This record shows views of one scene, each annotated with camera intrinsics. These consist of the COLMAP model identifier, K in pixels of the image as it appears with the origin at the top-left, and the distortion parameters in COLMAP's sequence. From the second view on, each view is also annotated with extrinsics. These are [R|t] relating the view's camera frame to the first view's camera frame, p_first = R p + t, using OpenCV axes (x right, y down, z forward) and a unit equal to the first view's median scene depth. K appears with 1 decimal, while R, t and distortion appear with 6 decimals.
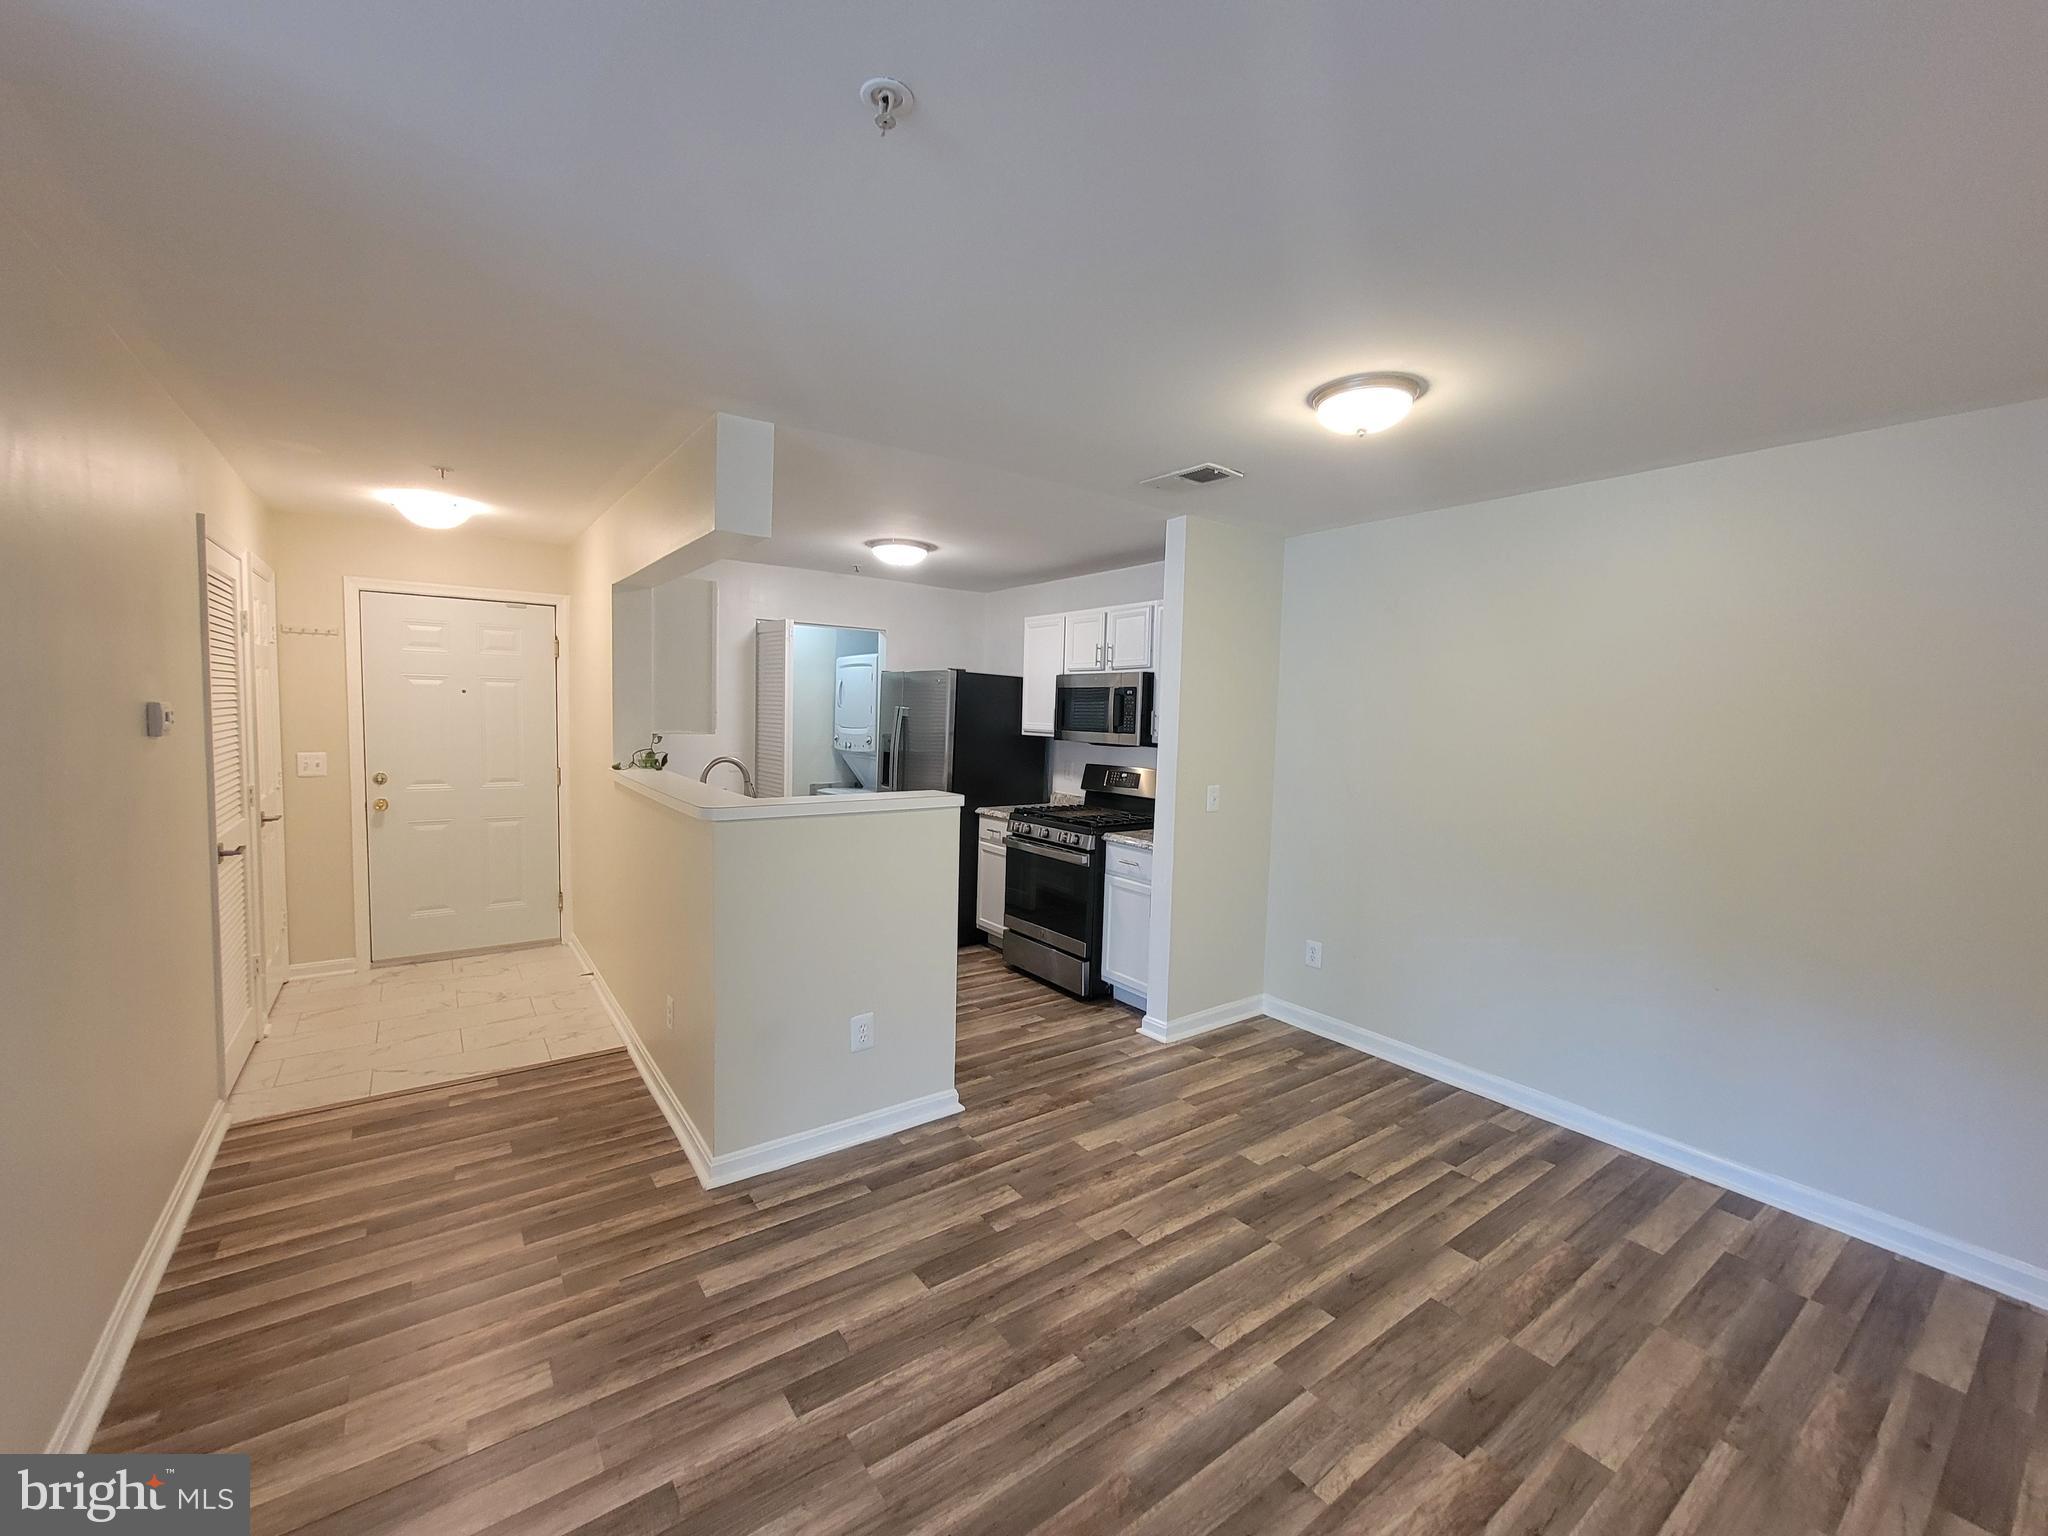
lens RADIAL K [[834.9, 0, 1023.5], [0, 834.9, 772.6], [0, 0, 1]] dist [-0.005240, 0.002078]
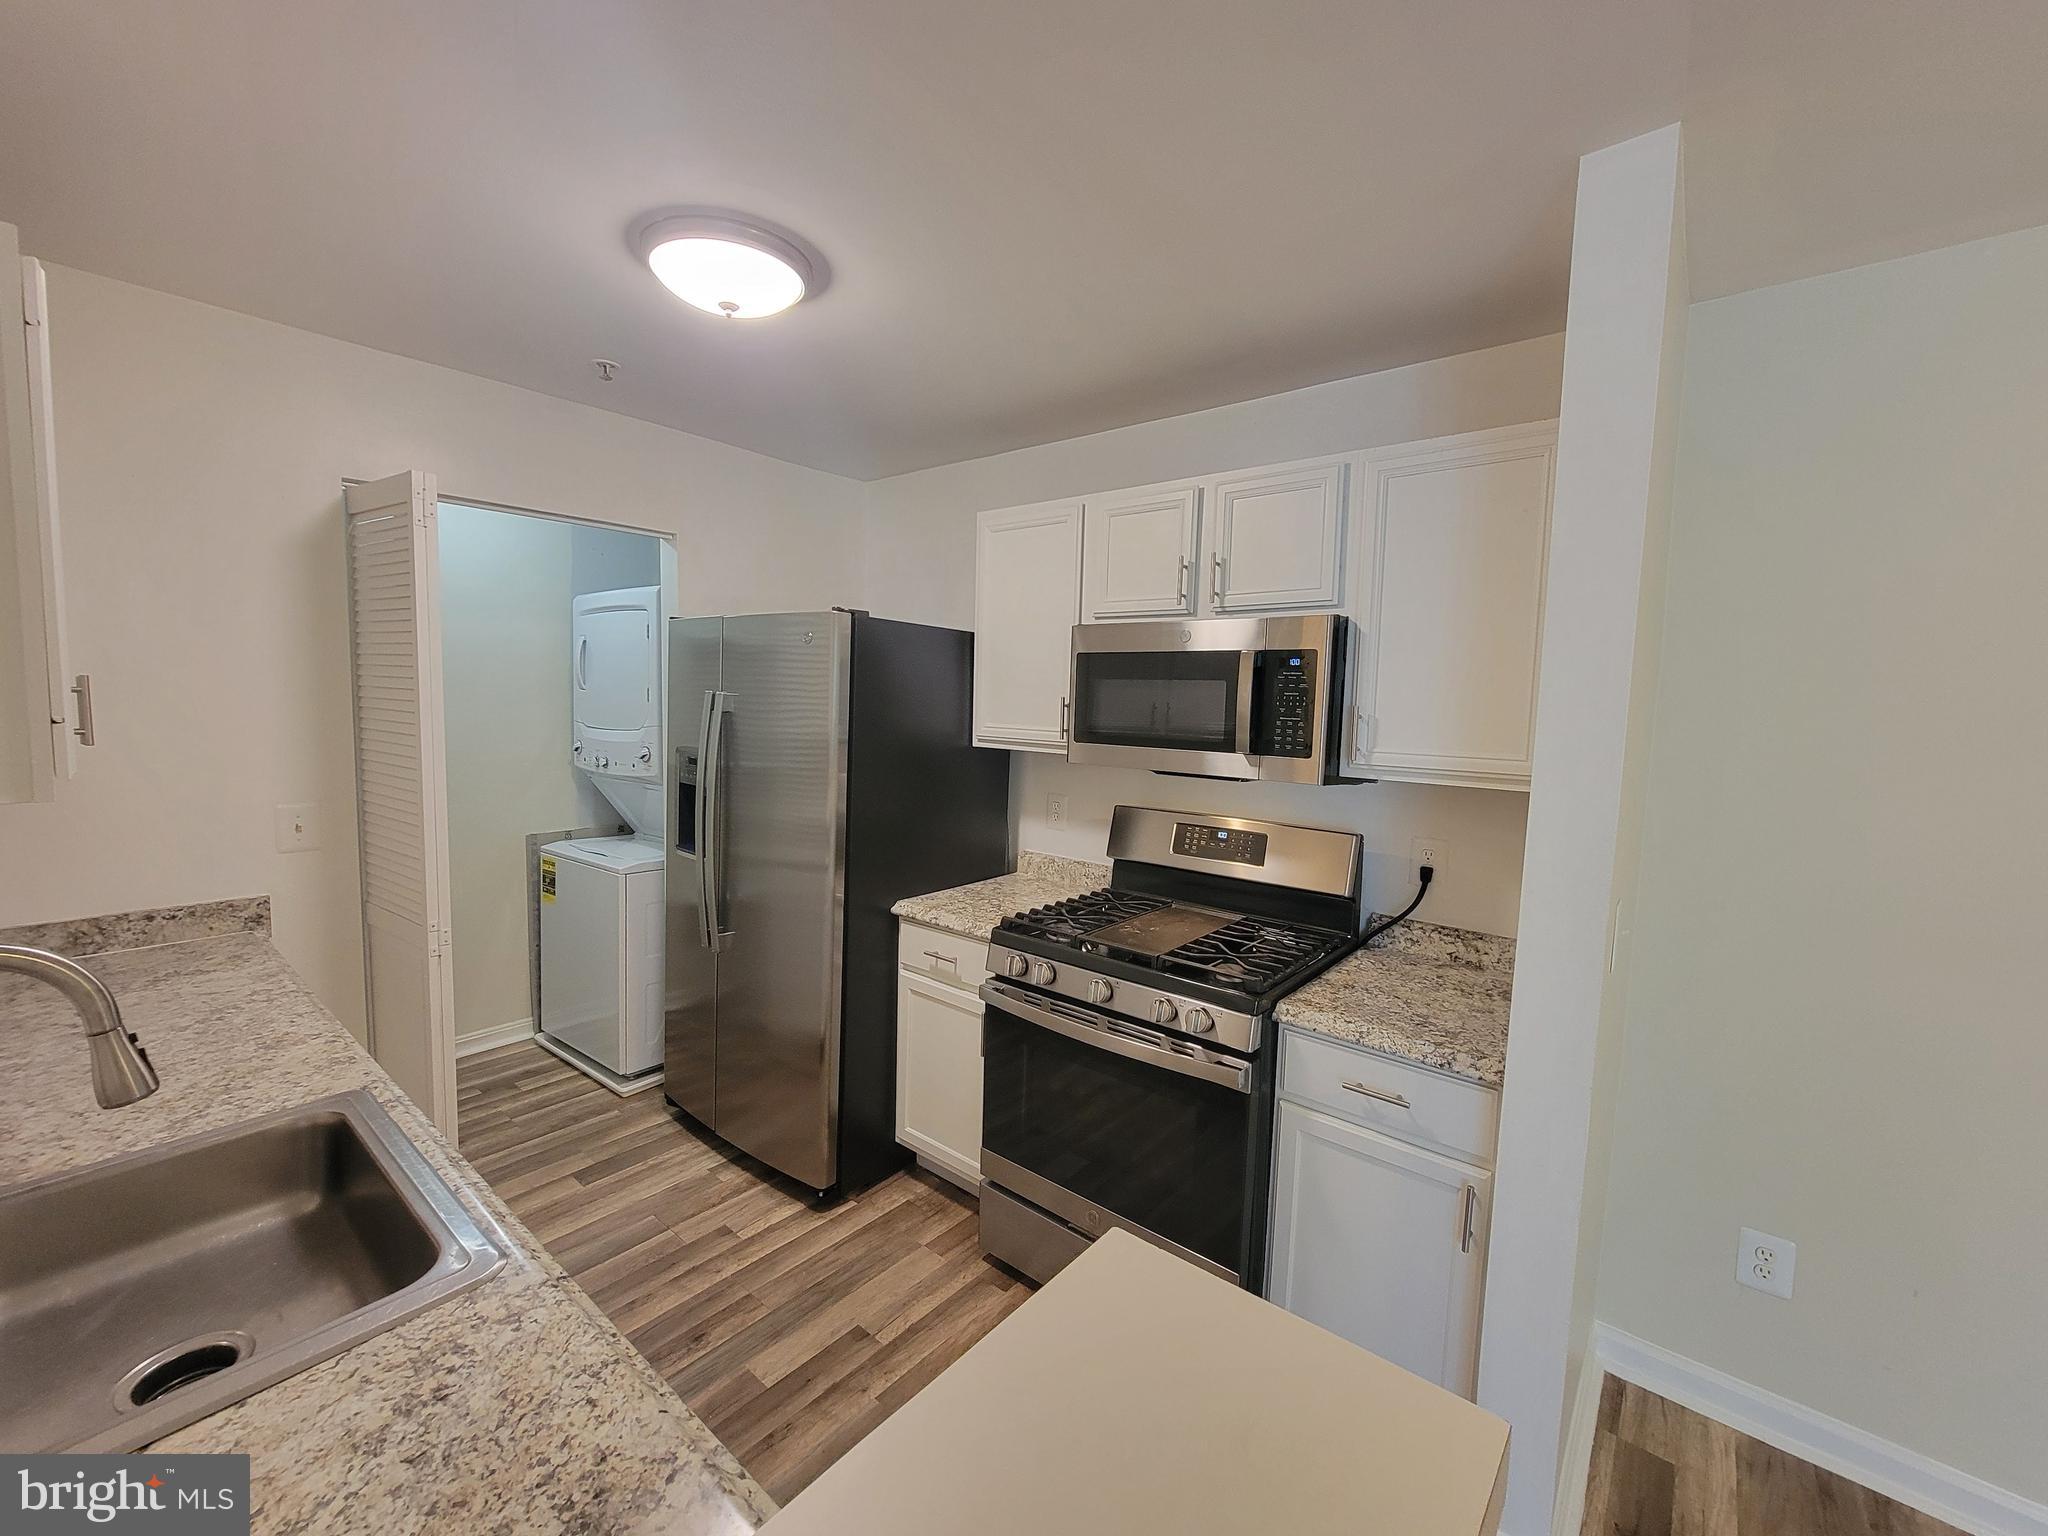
lens RADIAL K [[834.9, 0, 1024.7], [0, 834.9, 765.3], [0, 0, 1]] dist [-0.005240, 0.002078]
pose [[0.968289, -0.022117, 0.248852, -0.177406], [0.017328, 0.999620, 0.021419, -0.080376], [-0.249231, -0.016428, 0.968305, 0.908221]]
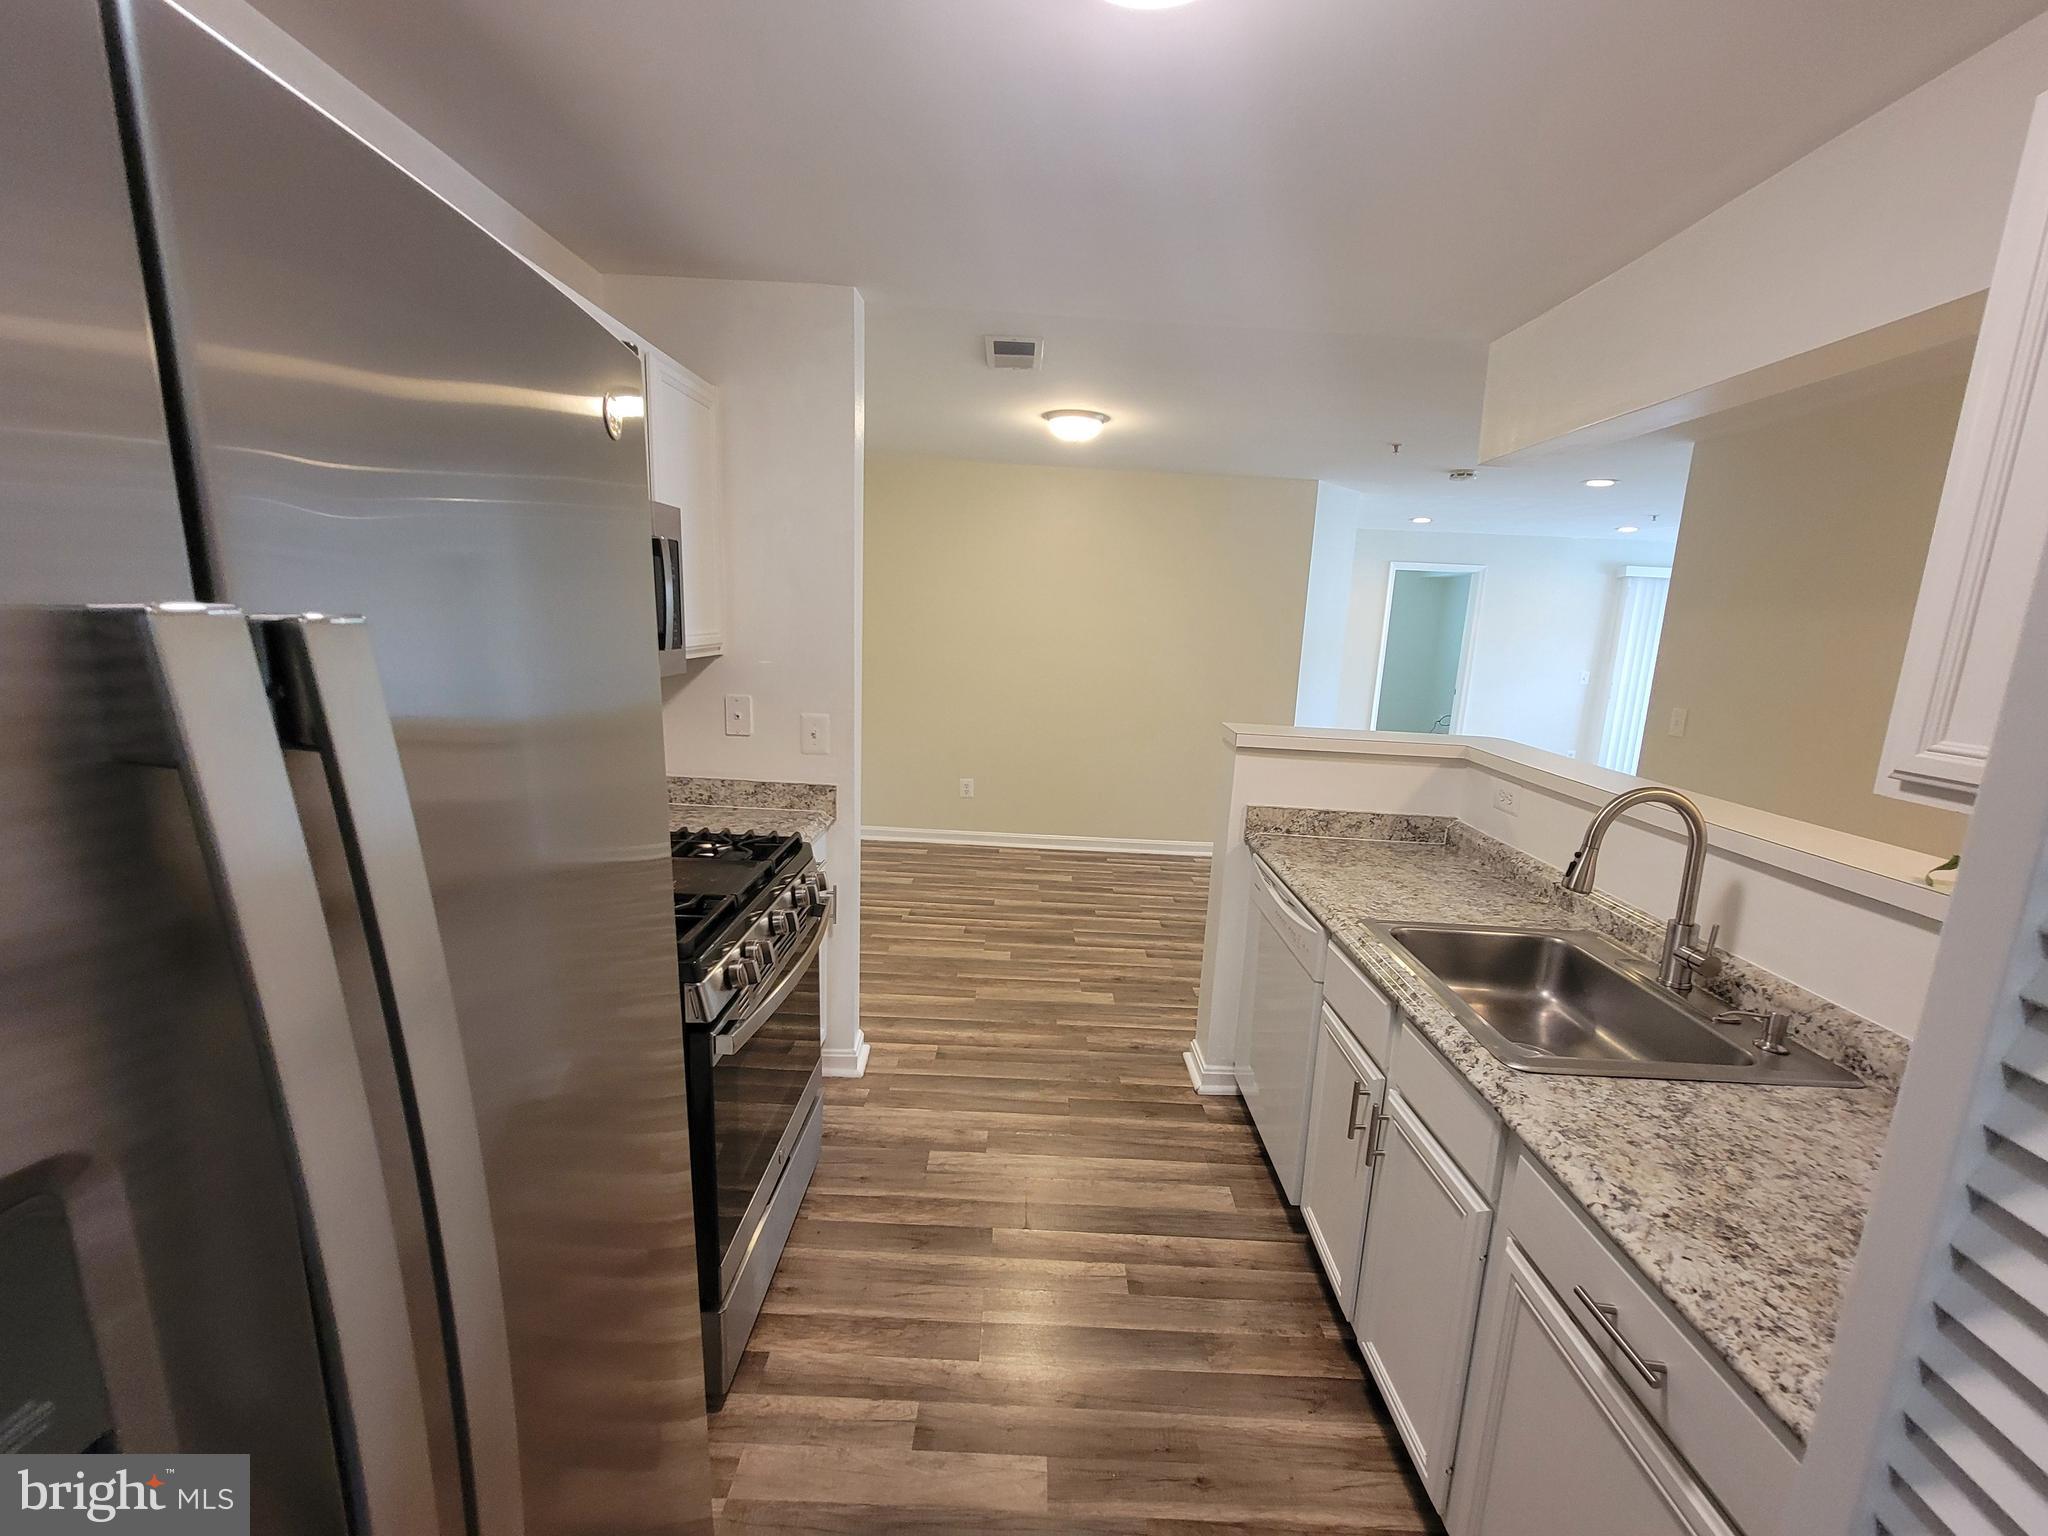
lens RADIAL K [[834.9, 0, 1027.3], [0, 834.9, 765.0], [0, 0, 1]] dist [-0.005240, 0.002078]
pose [[-0.806082, -0.167103, 0.567722, -0.426326], [-0.021415, 0.966916, 0.254195, -0.154215], [-0.591416, 0.192744, -0.782992, 1.859877]]
